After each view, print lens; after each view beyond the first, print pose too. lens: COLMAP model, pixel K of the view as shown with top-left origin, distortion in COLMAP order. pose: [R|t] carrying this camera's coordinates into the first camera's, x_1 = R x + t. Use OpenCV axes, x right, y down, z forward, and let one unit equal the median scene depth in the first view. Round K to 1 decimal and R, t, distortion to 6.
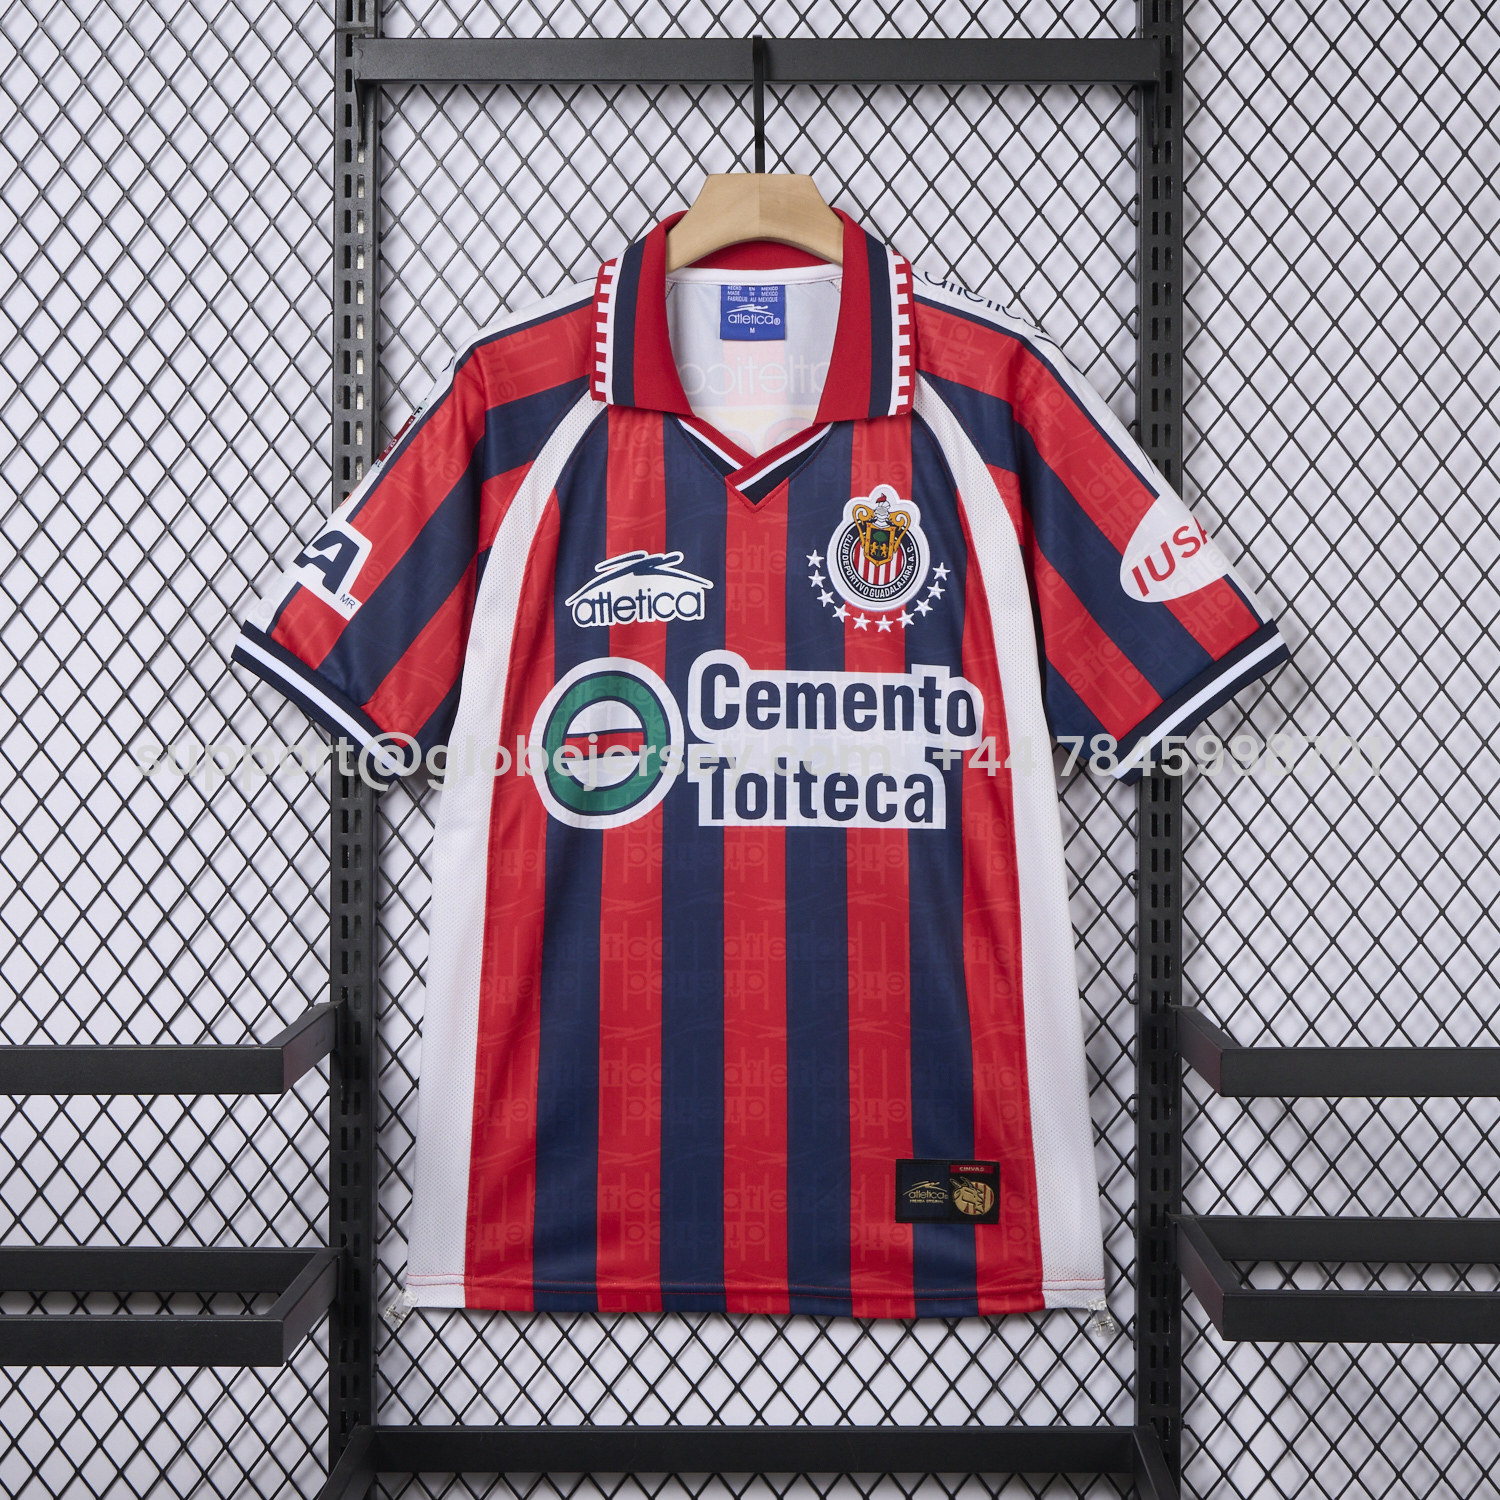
lens RADIAL K [[3083.3, 0, 765.0], [0, 3083.3, 759.5], [0, 0, 1]] dist [-0.010516, 0.000000]
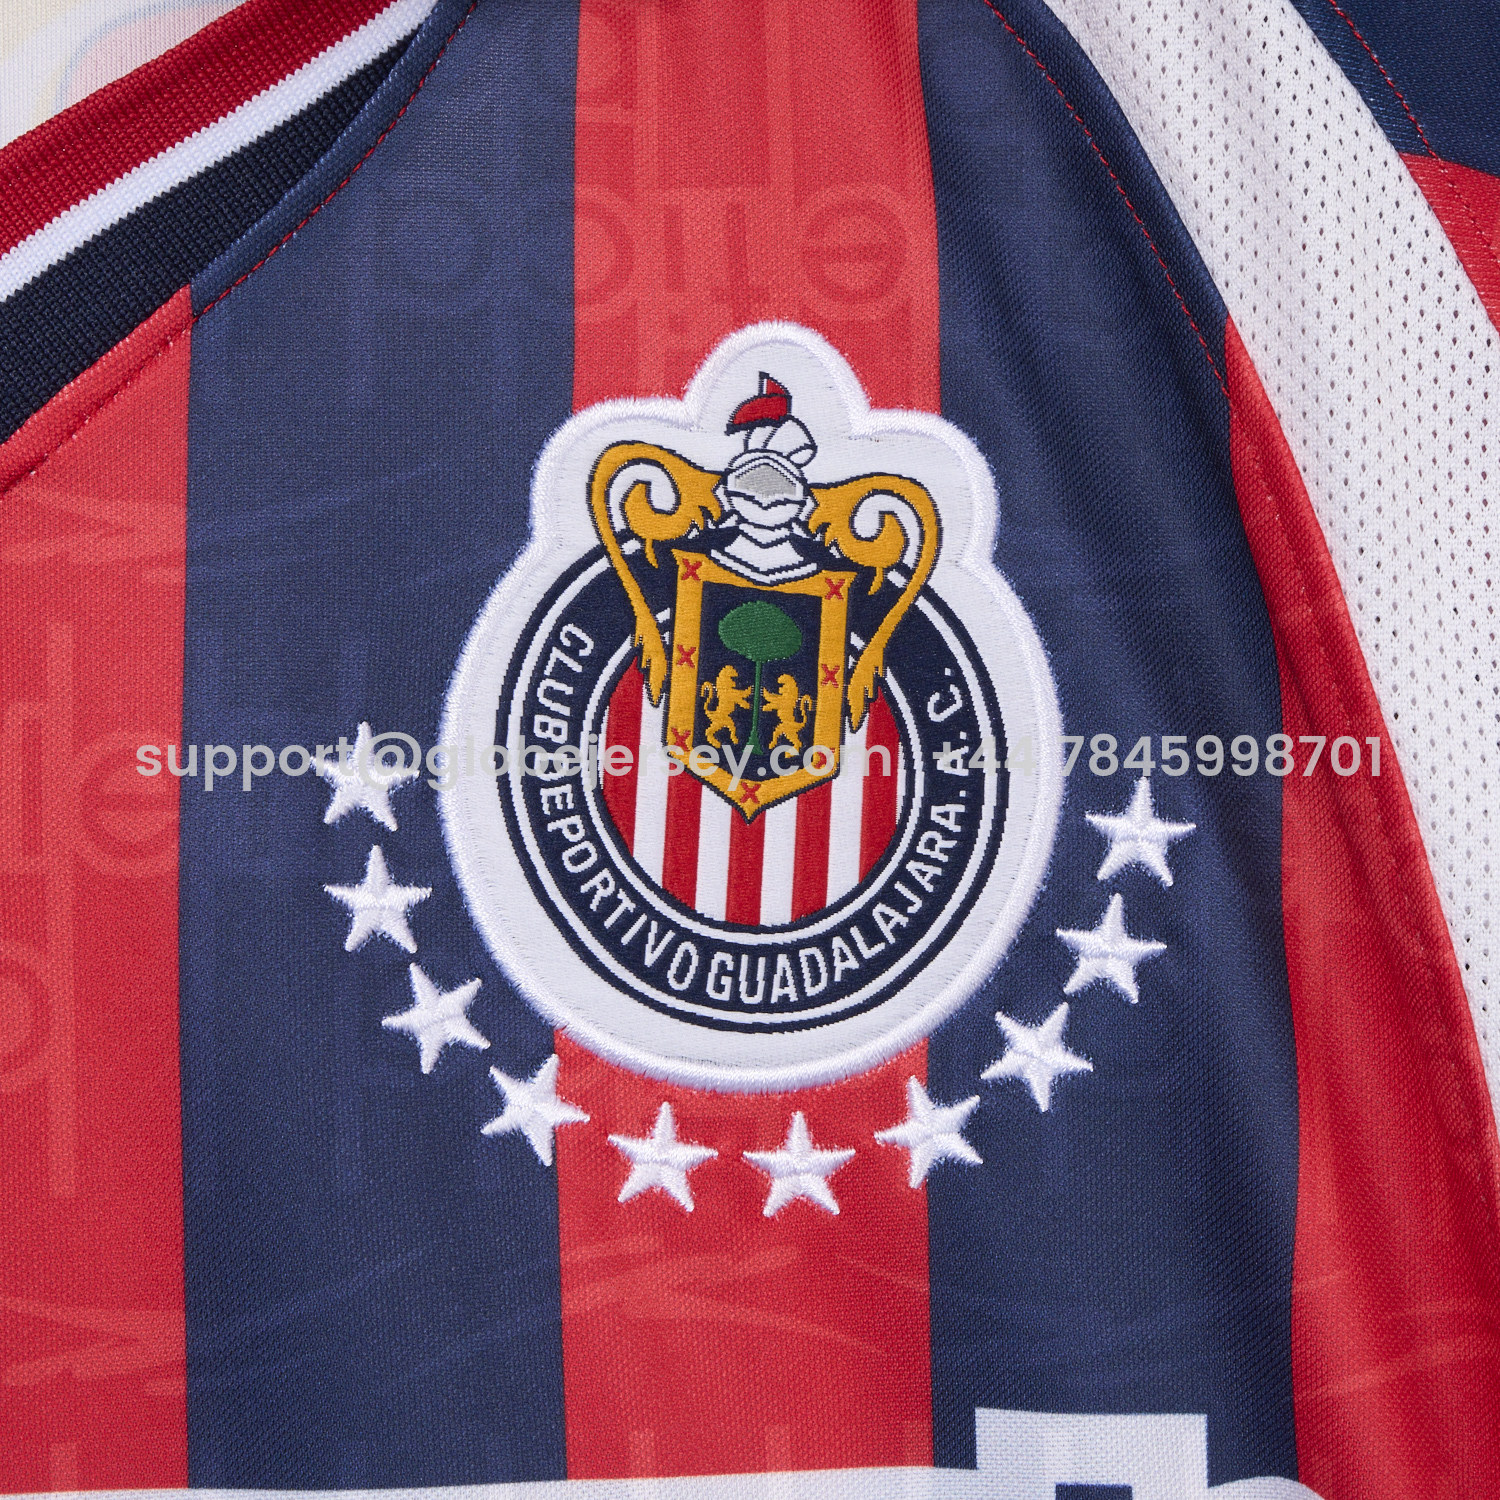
lens RADIAL K [[3083.3, 0, 746.4], [0, 3083.3, 746.9], [0, 0, 1]] dist [-0.010516, 0.000000]
pose [[0.995798, -0.022179, 0.088854, 0.021896], [0.036278, 0.986391, -0.160364, -0.039999], [-0.084088, 0.162913, 0.983051, 0.839211]]
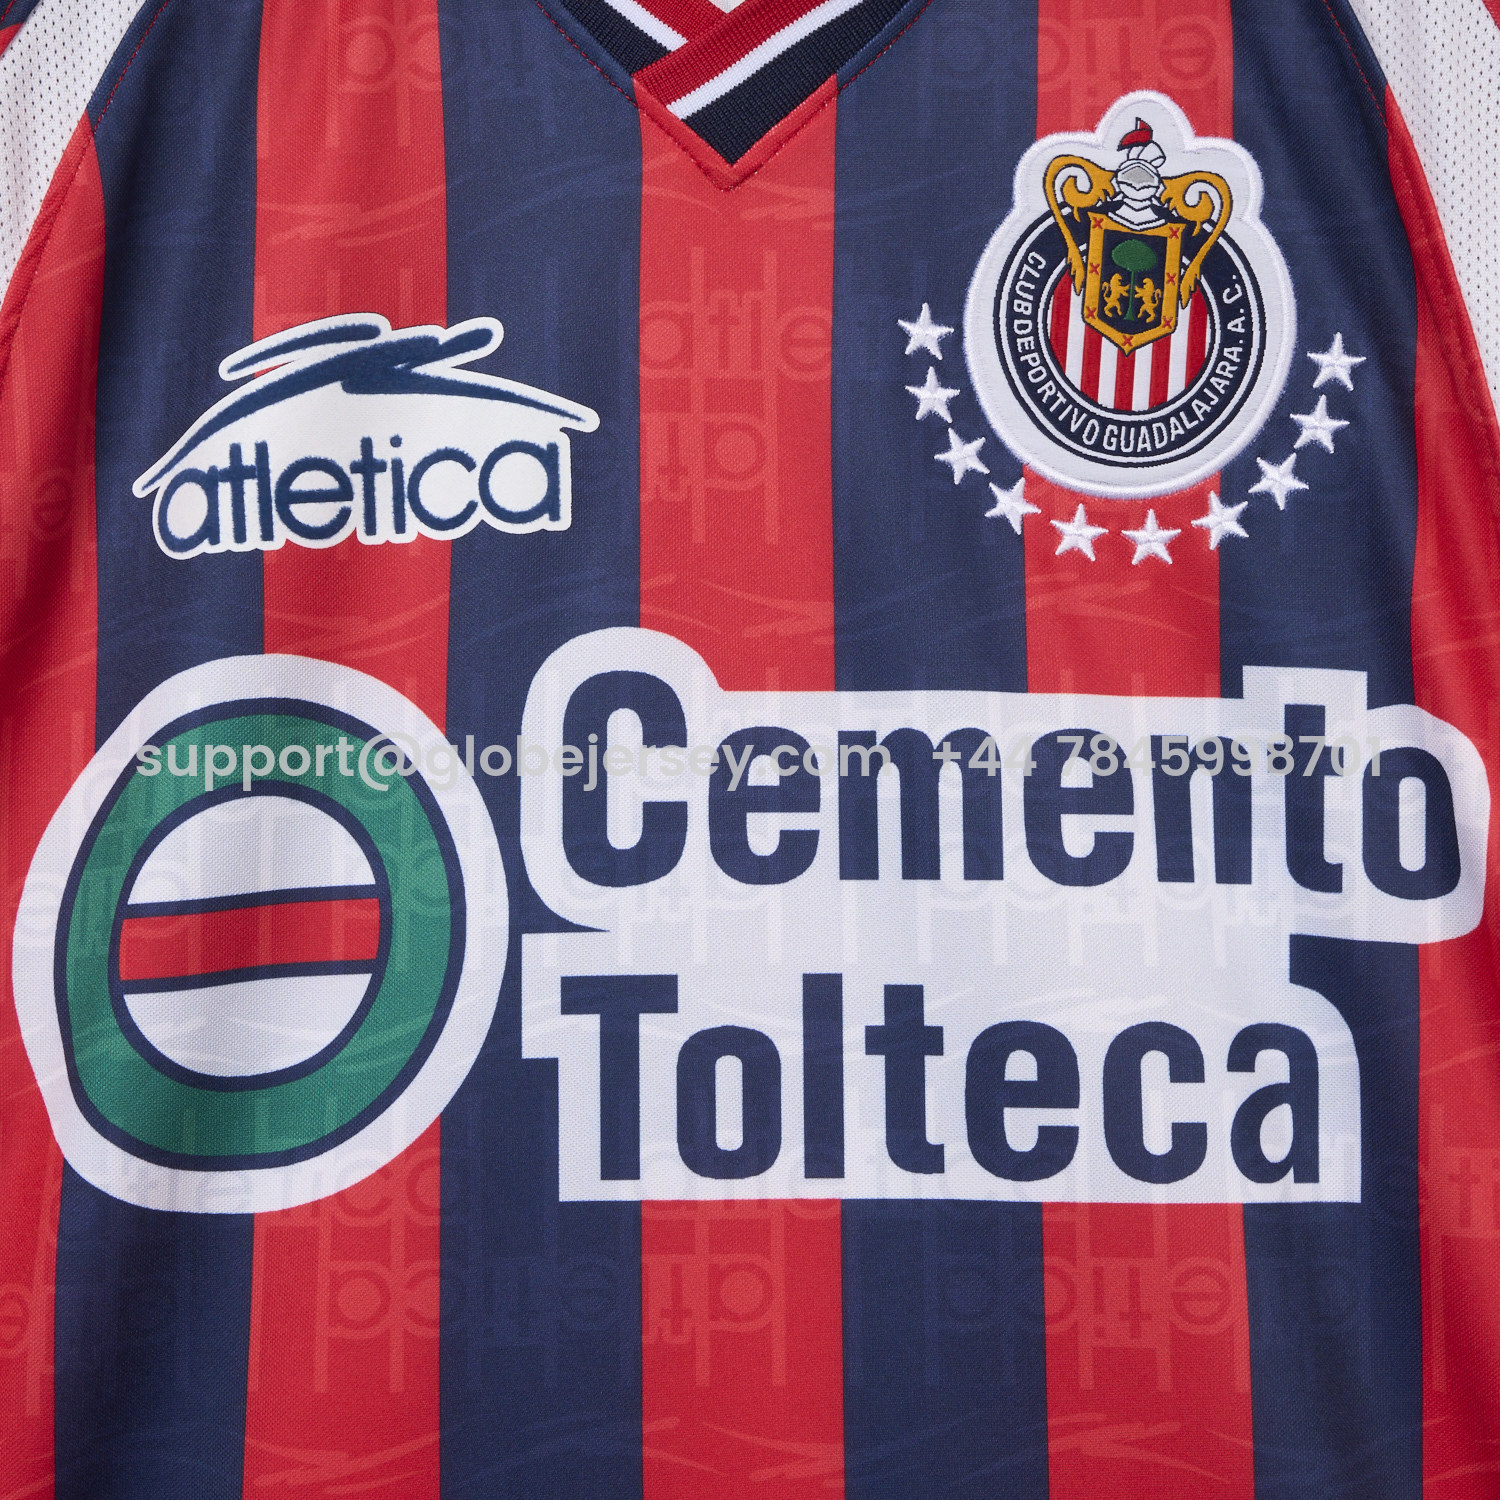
lens RADIAL K [[3083.3, 0, 761.8], [0, 3083.3, 737.4], [0, 0, 1]] dist [-0.010516, 0.000000]
pose [[0.999305, -0.013358, -0.034794, 0.010022], [0.009564, 0.994214, -0.106989, 0.008727], [0.036022, 0.106581, 0.993651, 0.694997]]
